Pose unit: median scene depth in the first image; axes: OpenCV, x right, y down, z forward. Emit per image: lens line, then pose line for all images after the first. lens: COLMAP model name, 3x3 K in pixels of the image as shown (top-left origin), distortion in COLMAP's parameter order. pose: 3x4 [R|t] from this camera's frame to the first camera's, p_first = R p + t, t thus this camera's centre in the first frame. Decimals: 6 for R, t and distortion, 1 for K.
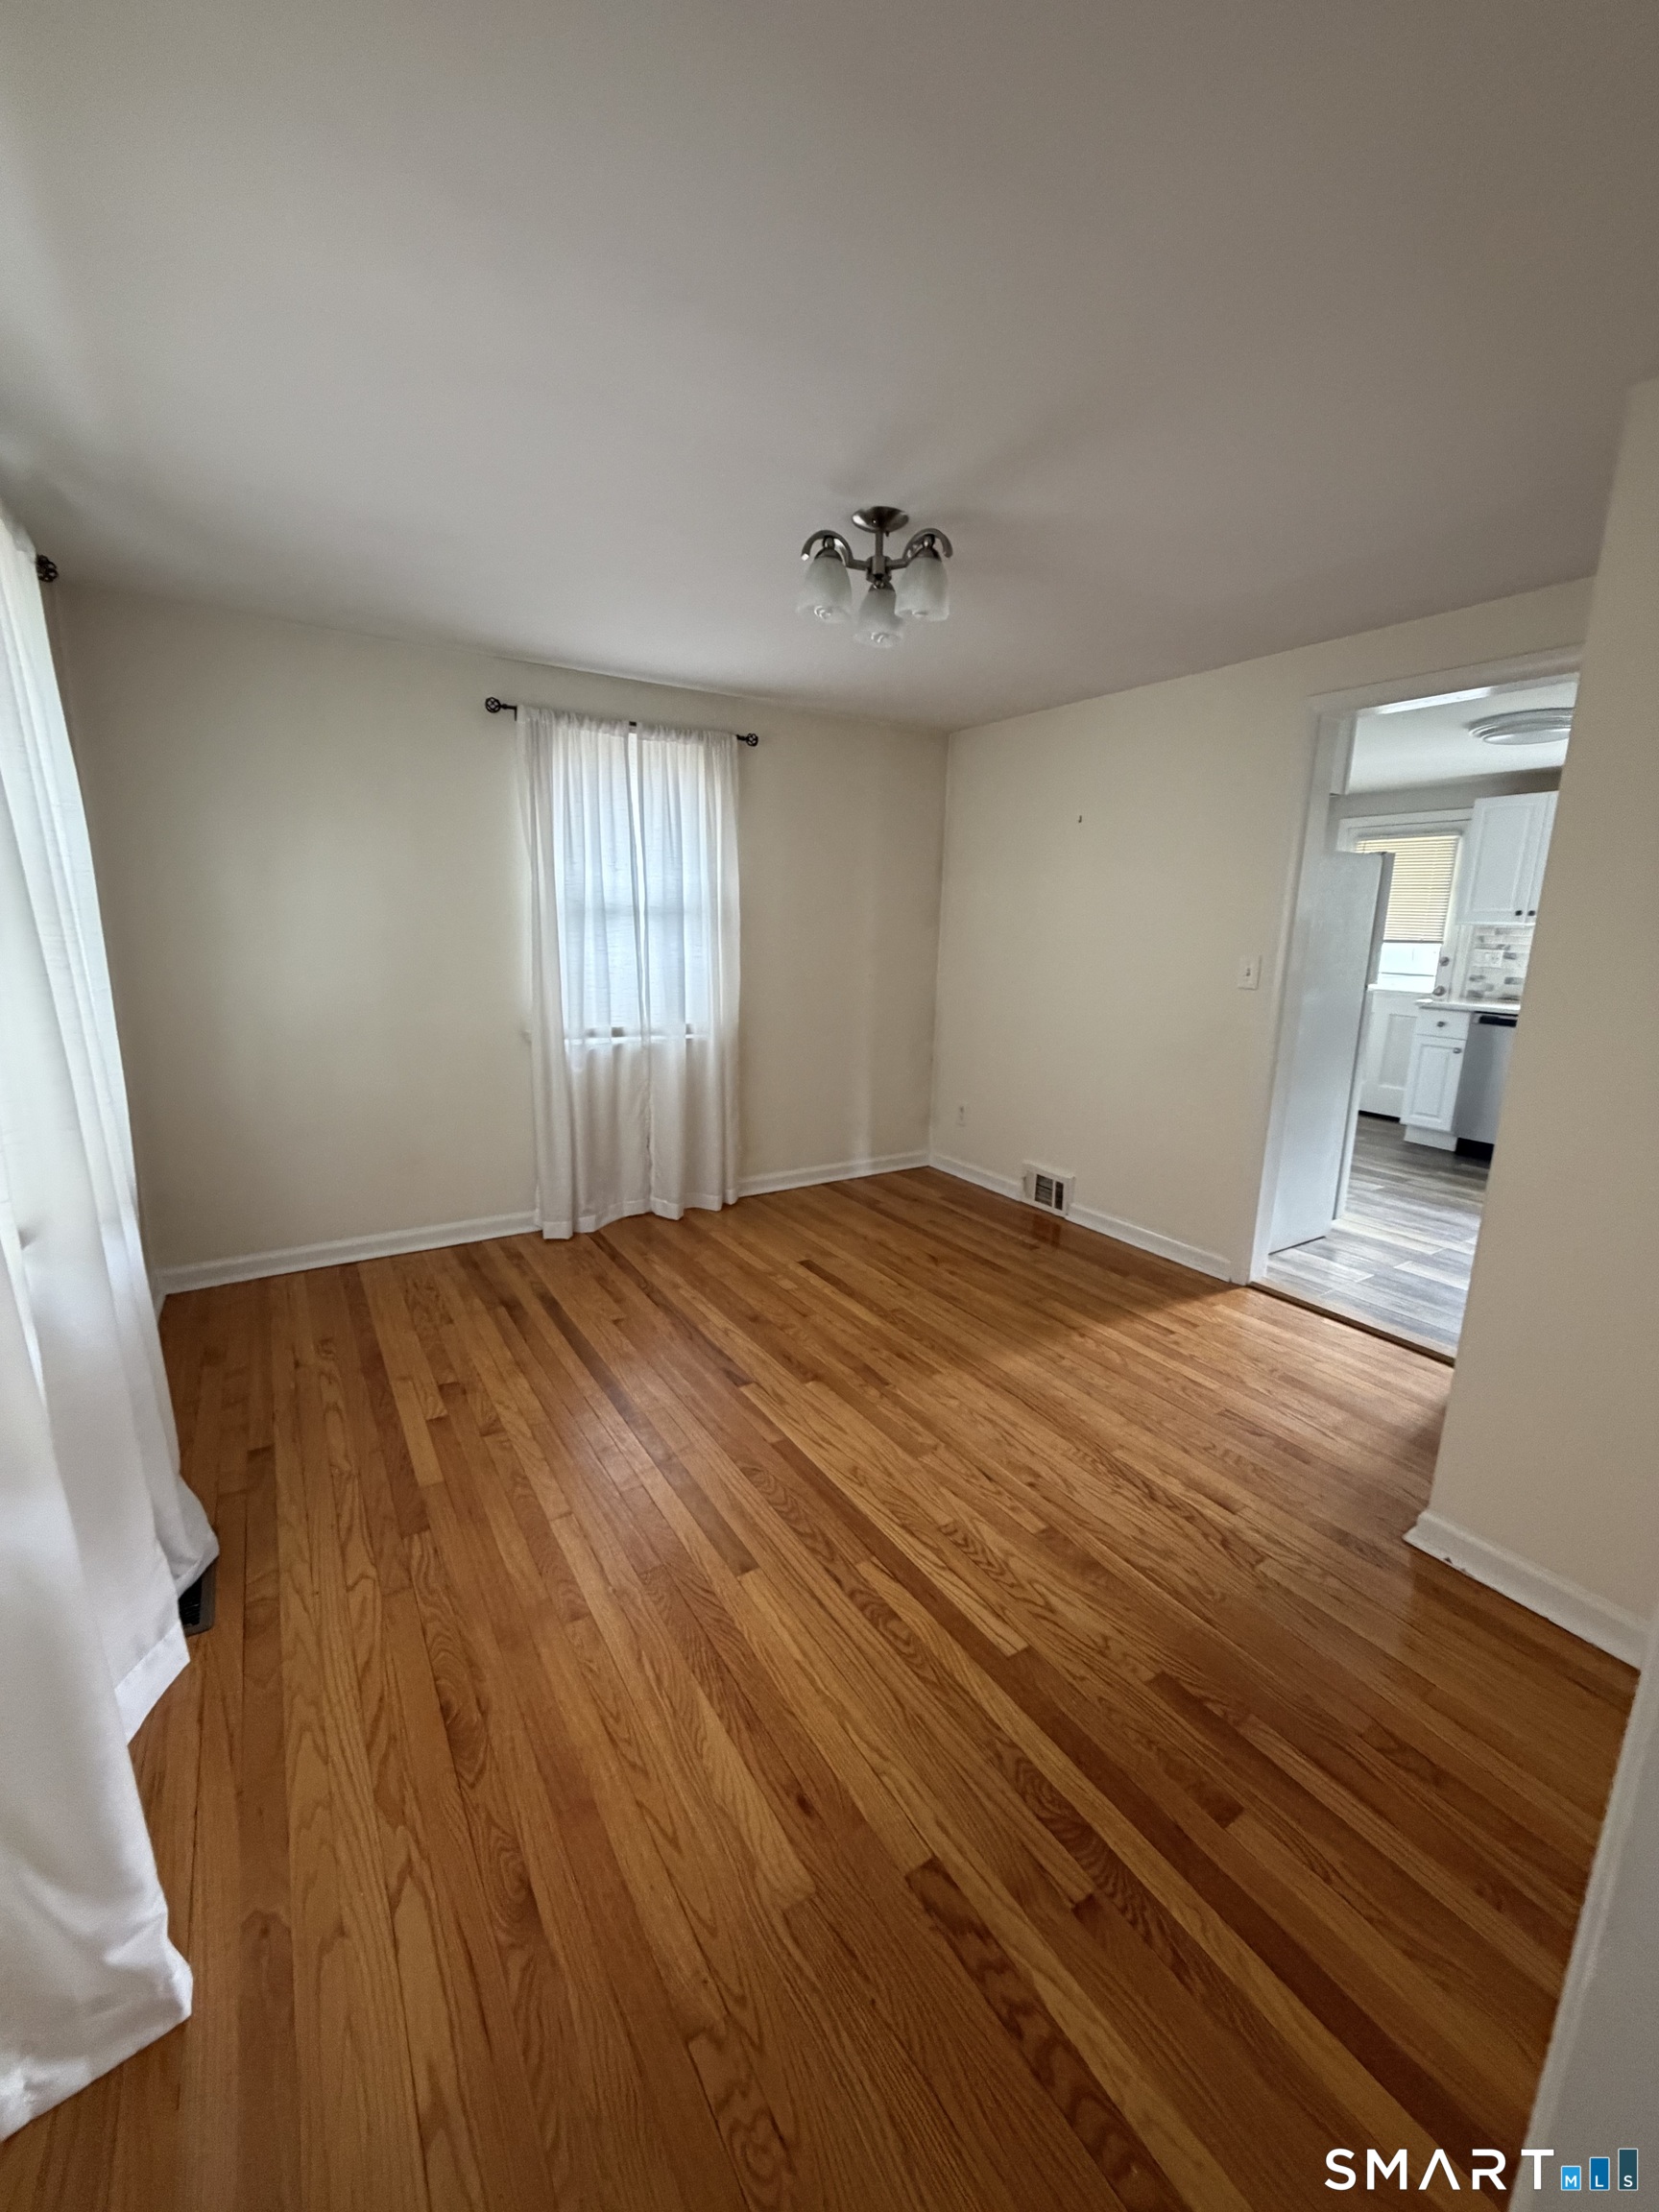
lens RADIAL K [[887.2, 0, 828.4], [0, 887.2, 1116.2], [0, 0, 1]] dist [0.001720, 0.000106]
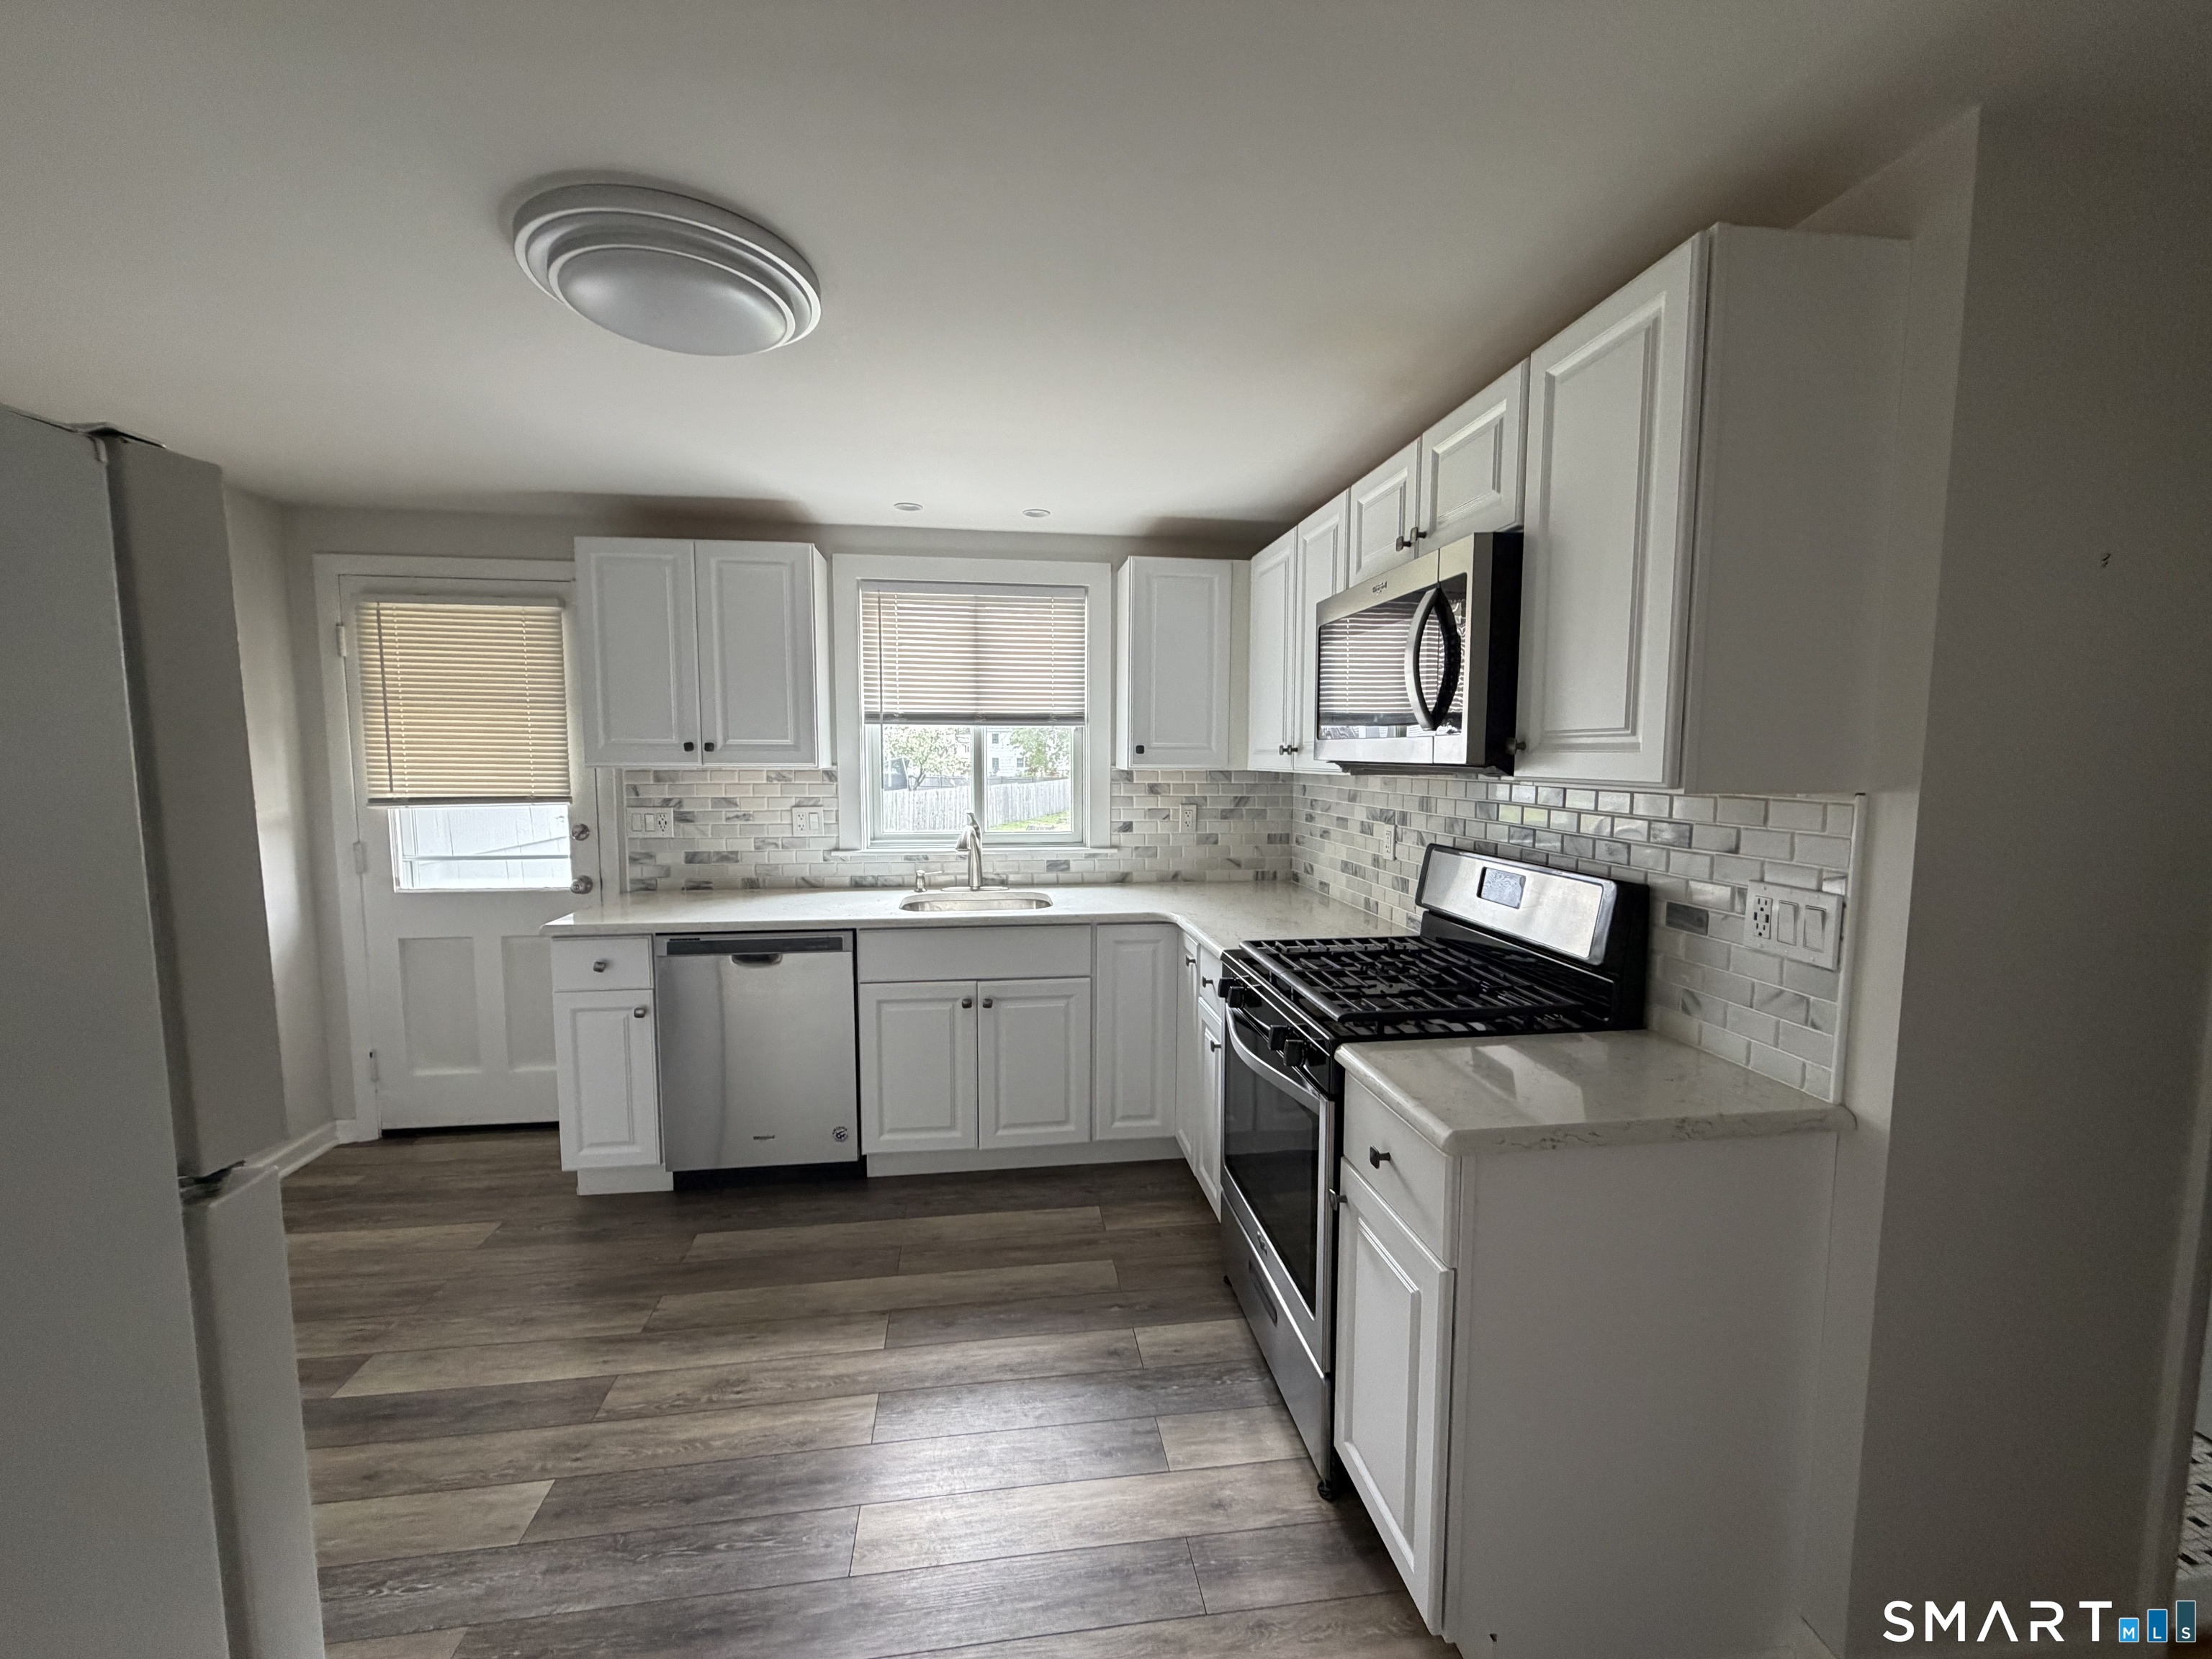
lens RADIAL K [[887.2, 0, 1108.8], [0, 887.2, 833.1], [0, 0, 1]] dist [0.001720, 0.000106]
pose [[0.419186, -0.089096, 0.903518, 0.345755], [0.199532, 0.979883, 0.004053, -0.114806], [-0.885703, 0.178582, 0.428531, 0.491904]]
